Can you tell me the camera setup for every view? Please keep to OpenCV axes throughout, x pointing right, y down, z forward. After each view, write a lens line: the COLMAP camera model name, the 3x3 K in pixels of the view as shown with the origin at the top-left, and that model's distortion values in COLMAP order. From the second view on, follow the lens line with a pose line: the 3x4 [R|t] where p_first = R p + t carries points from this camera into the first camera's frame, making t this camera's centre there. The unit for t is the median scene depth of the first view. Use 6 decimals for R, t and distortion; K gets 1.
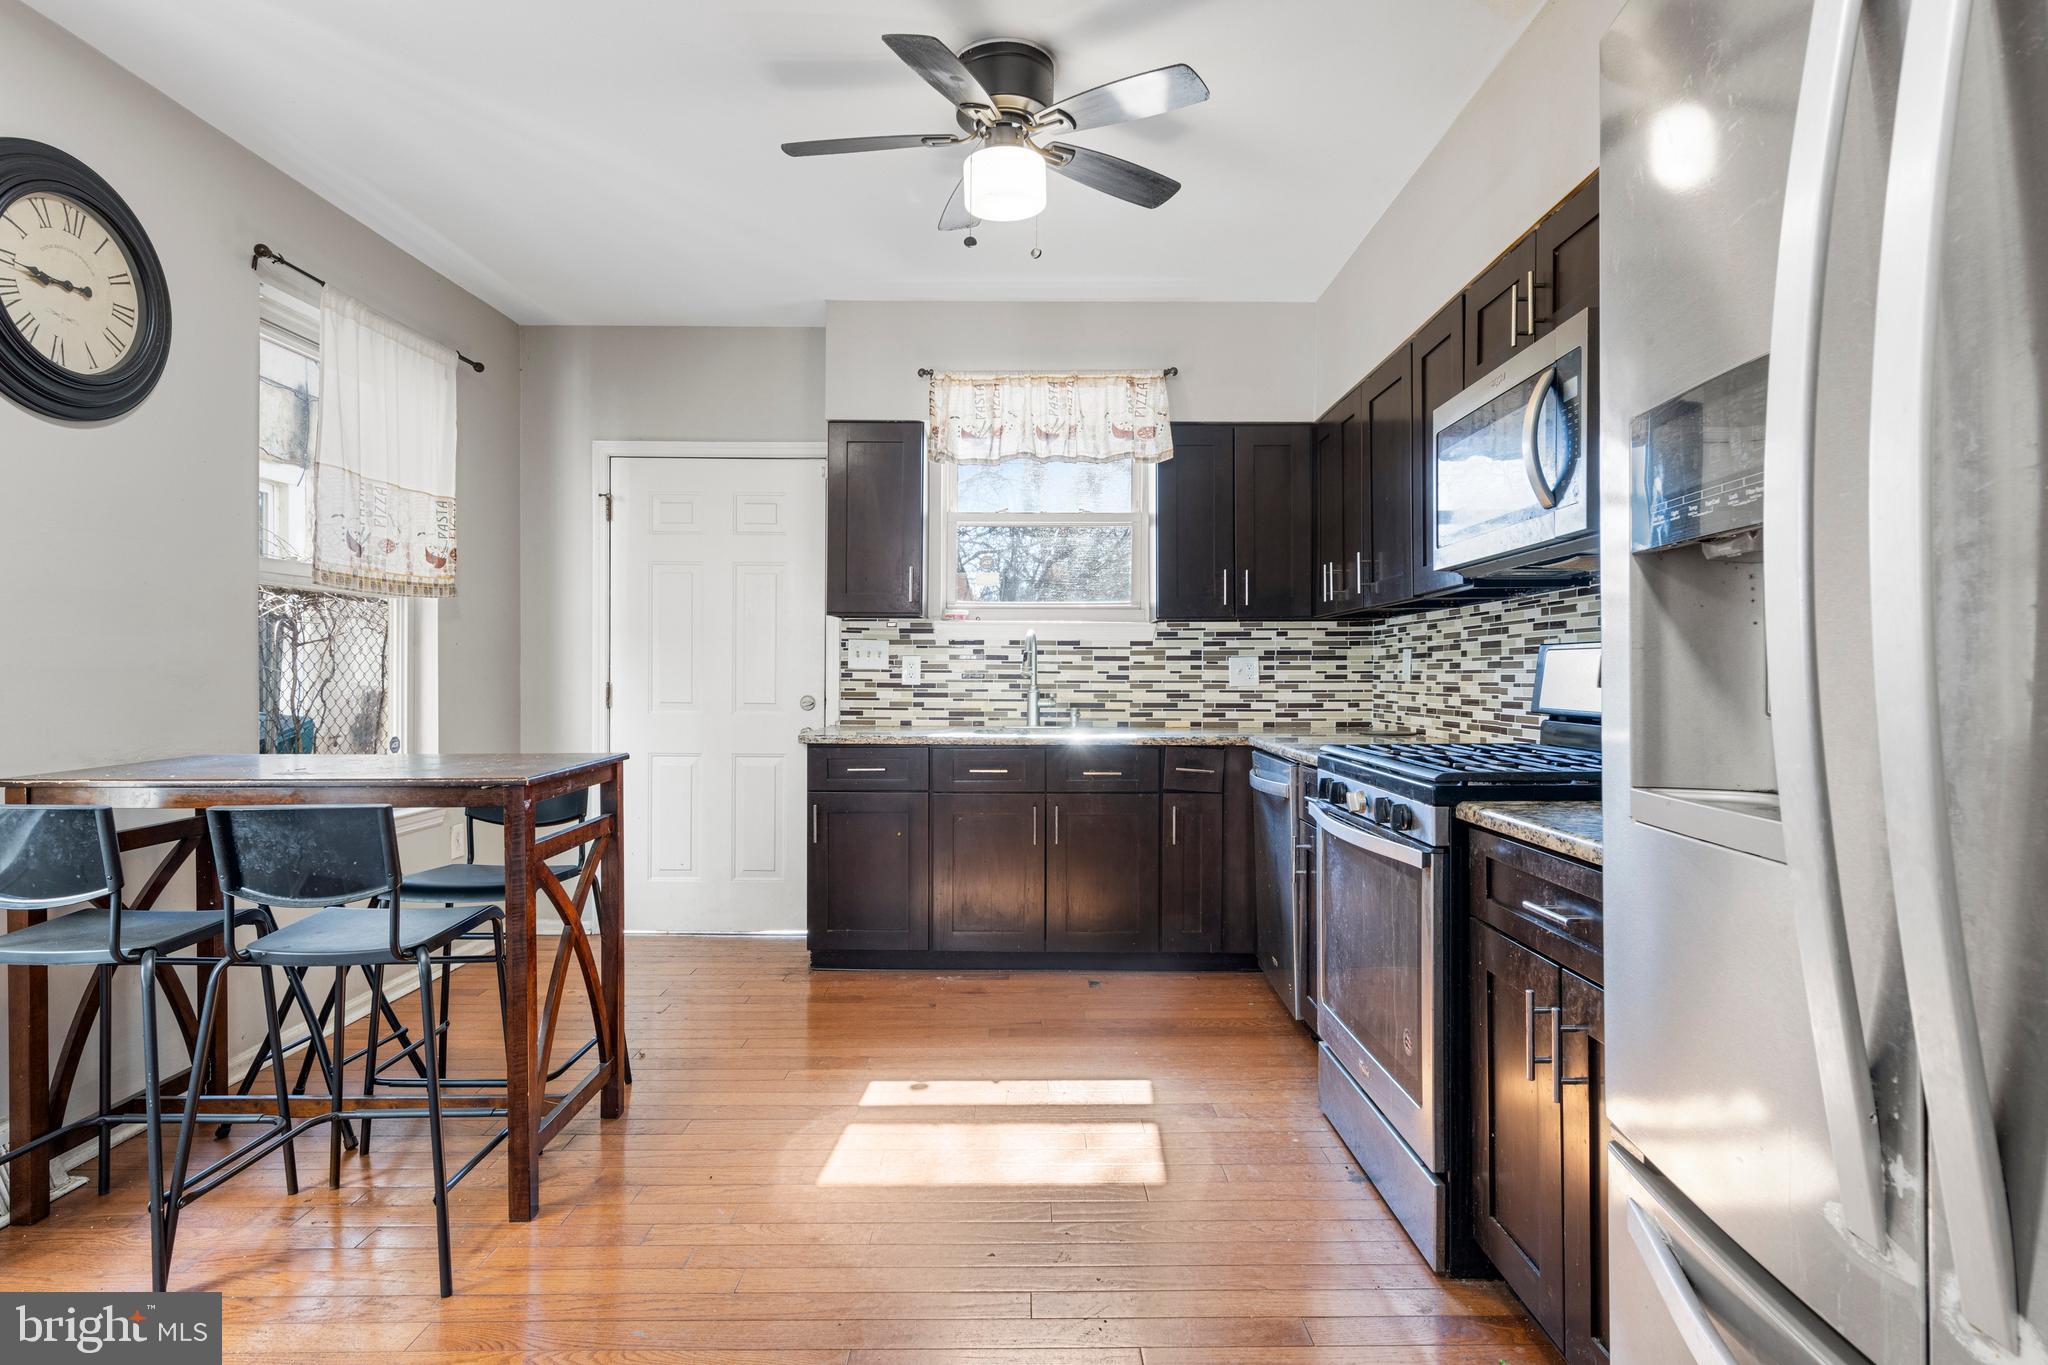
lens RADIAL K [[1070.9, 0, 1024.0], [0, 1070.9, 682.5], [0, 0, 1]] dist [-0.000500, -0.000028]
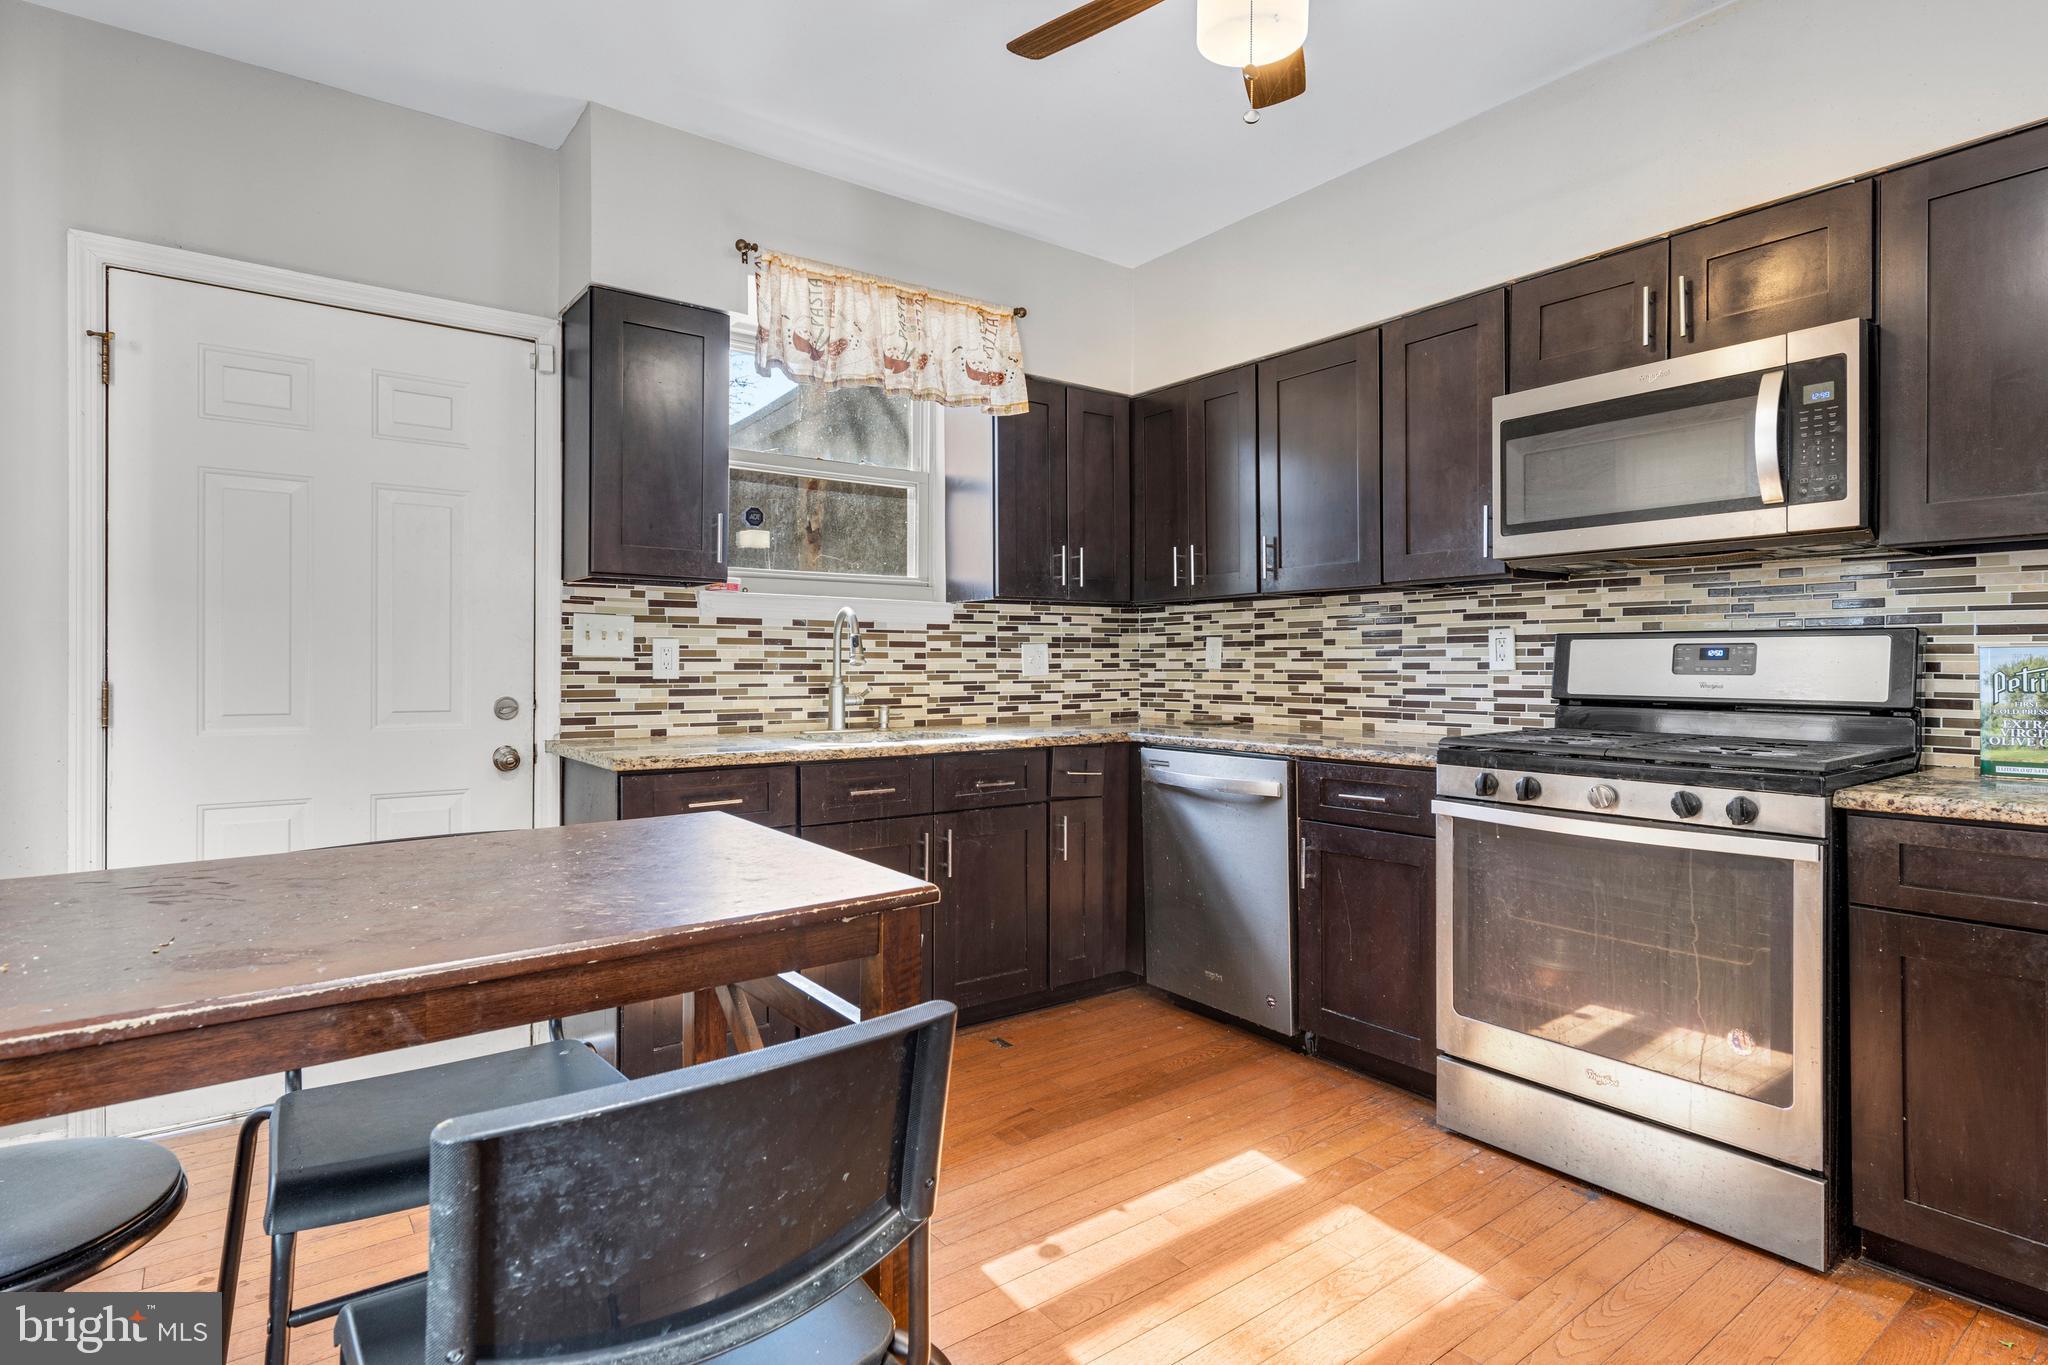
lens RADIAL K [[1055.0, 0, 1025.8], [0, 1055.0, 668.2], [0, 0, 1]] dist [-0.000358, -0.000467]
pose [[0.796332, -0.005686, 0.604834, -0.344605], [0.007179, 0.999974, -0.000050, -0.003236], [-0.604818, 0.004382, 0.796352, 0.296239]]
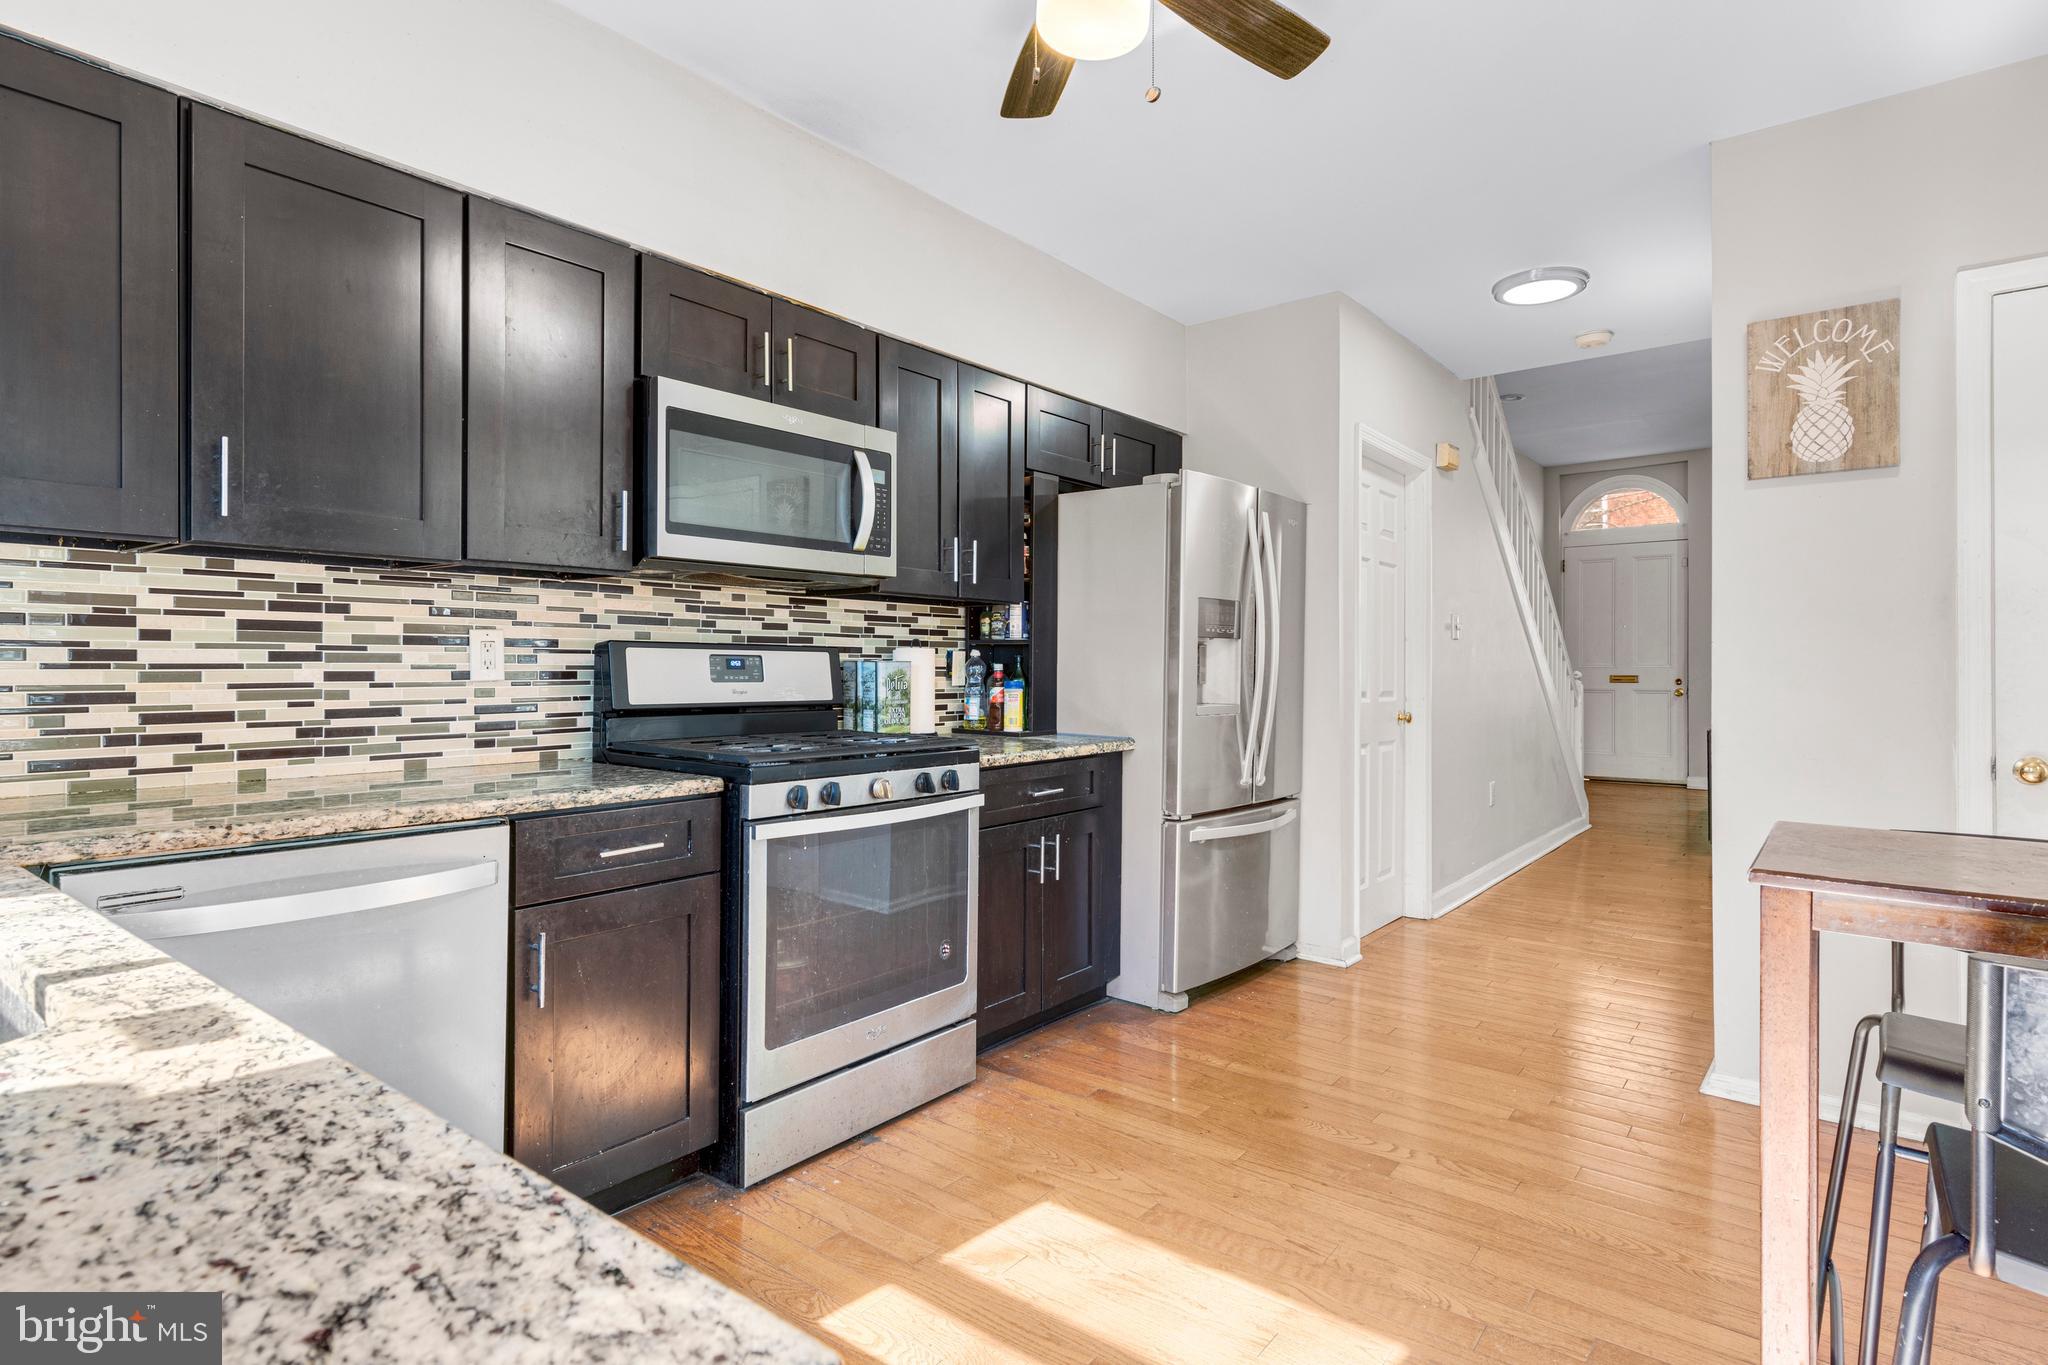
lens RADIAL K [[1043.9, 0, 1029.7], [0, 1043.9, 669.4], [0, 0, 1]] dist [0.002335, -0.000449]
pose [[-0.790362, -0.006485, 0.612606, -0.242635], [-0.001167, 0.999958, 0.009080, -0.011154], [-0.612639, 0.006462, -0.790337, 0.922184]]
